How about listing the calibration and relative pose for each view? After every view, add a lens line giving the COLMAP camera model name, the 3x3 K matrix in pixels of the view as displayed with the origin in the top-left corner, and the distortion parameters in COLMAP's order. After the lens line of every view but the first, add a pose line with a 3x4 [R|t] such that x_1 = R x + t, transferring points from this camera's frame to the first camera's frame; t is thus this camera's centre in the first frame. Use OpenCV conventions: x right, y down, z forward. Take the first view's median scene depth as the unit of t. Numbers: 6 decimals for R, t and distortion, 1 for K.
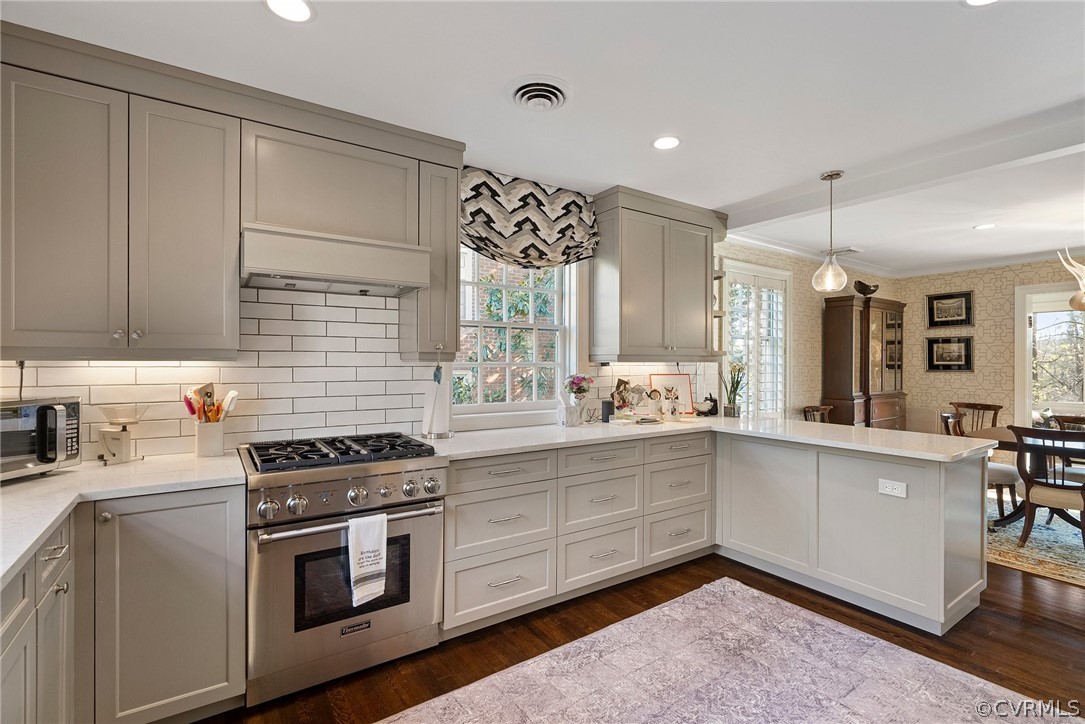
lens RADIAL K [[494.8, 0, 539.5], [0, 494.8, 363.1], [0, 0, 1]] dist [-0.007816, 0.001236]
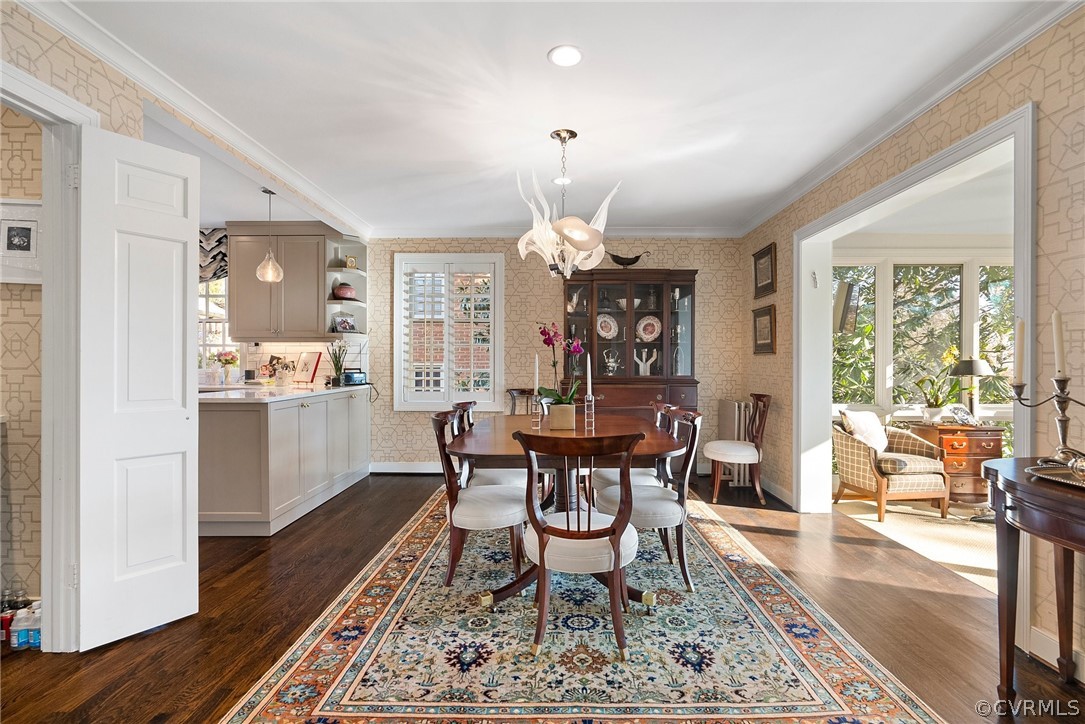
lens RADIAL K [[516.5, 0, 549.6], [0, 516.5, 364.9], [0, 0, 1]] dist [-0.006204, -0.000291]
pose [[0.815321, 0.006320, -0.578974, 1.124855], [-0.002145, 0.999967, 0.007894, 0.031099], [0.579005, -0.005194, 0.815308, 0.190333]]
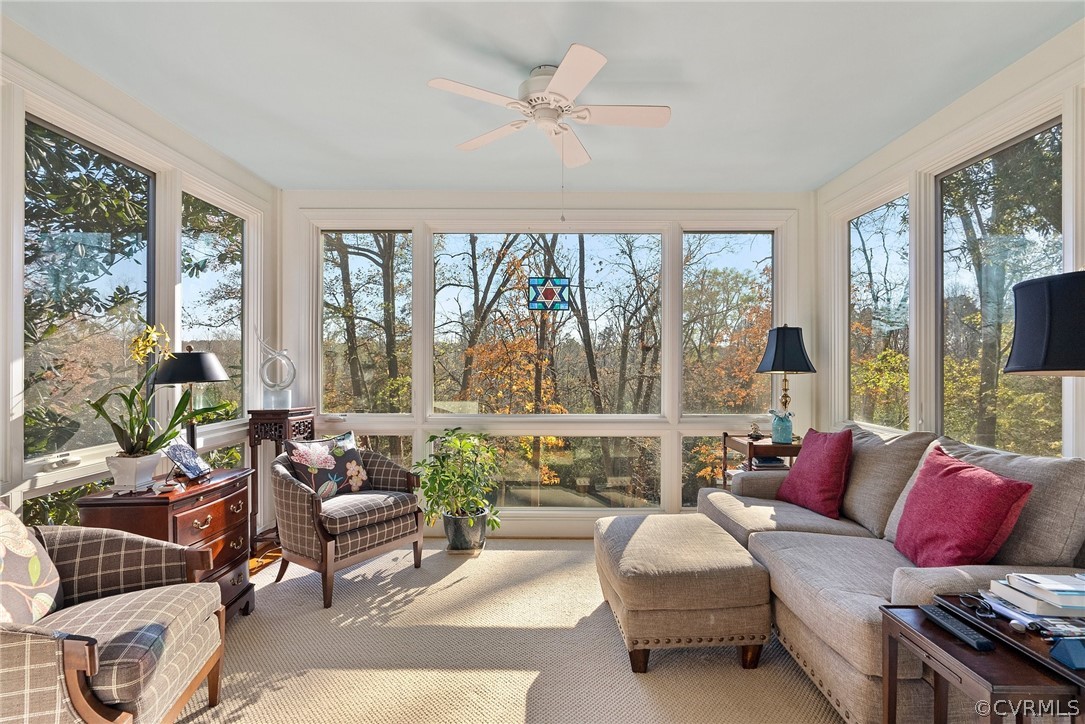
lens RADIAL K [[516.5, 0, 543.4], [0, 516.5, 364.0], [0, 0, 1]] dist [-0.006204, -0.000291]
pose [[0.572615, 0.001707, 0.819823, 1.003588], [-0.010387, 0.999933, 0.005172, 0.033522], [-0.819759, -0.011477, 0.572594, 0.789907]]
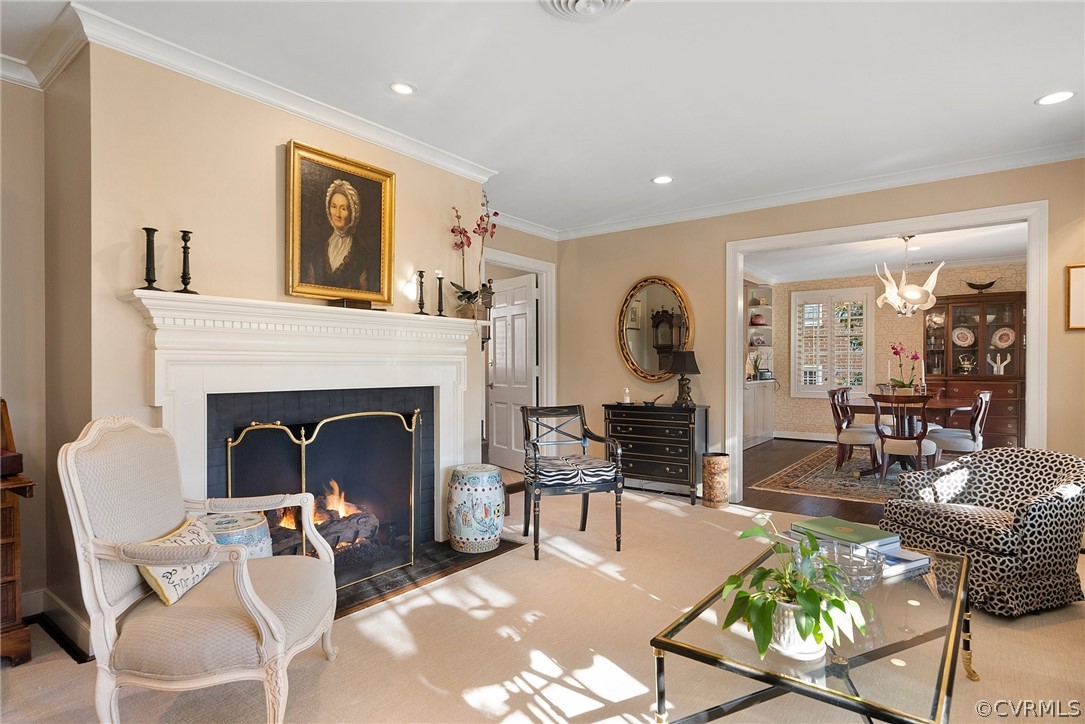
lens RADIAL K [[577.5, 0, 545.7], [0, 577.5, 364.8], [0, 0, 1]] dist [-0.003780, 0.000994]
pose [[0.314528, 0.001627, -0.949247, 1.658835], [0.003608, 0.999989, 0.002910, 0.027281], [0.949241, -0.004340, 0.314519, -0.364038]]
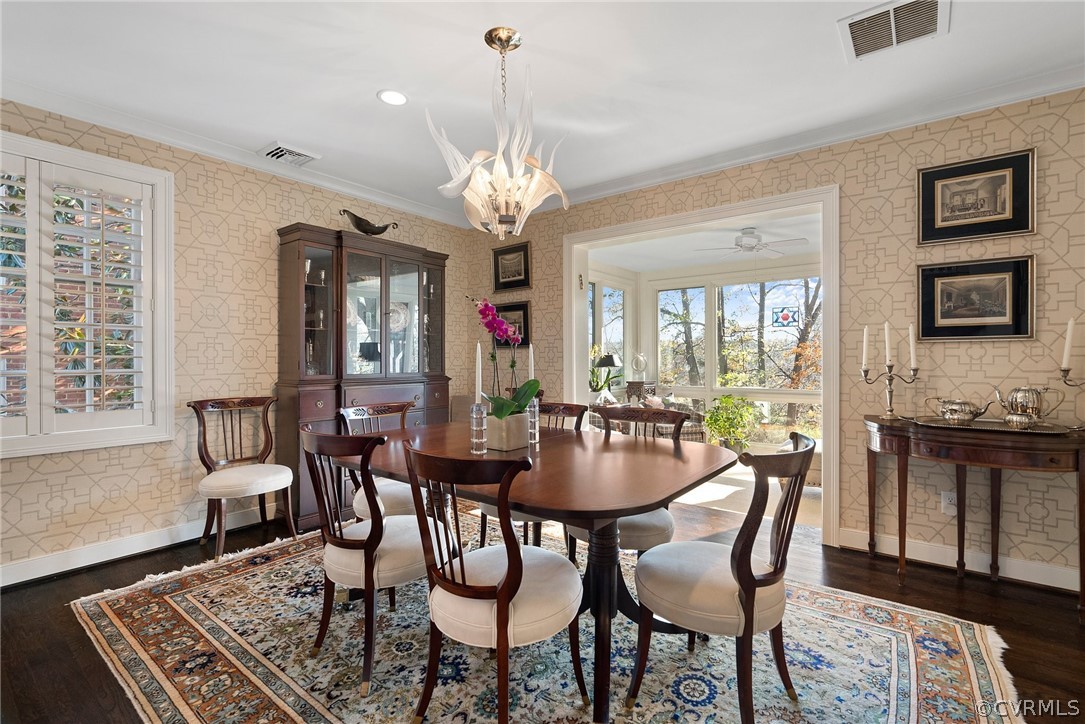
lens RADIAL K [[494.8, 0, 548.2], [0, 494.8, 359.3], [0, 0, 1]] dist [-0.007816, 0.001236]
pose [[0.949434, -0.000272, 0.313965, 0.713371], [-0.000989, 0.999992, 0.003856, 0.034272], [-0.313964, -0.003971, 0.949427, 0.281308]]
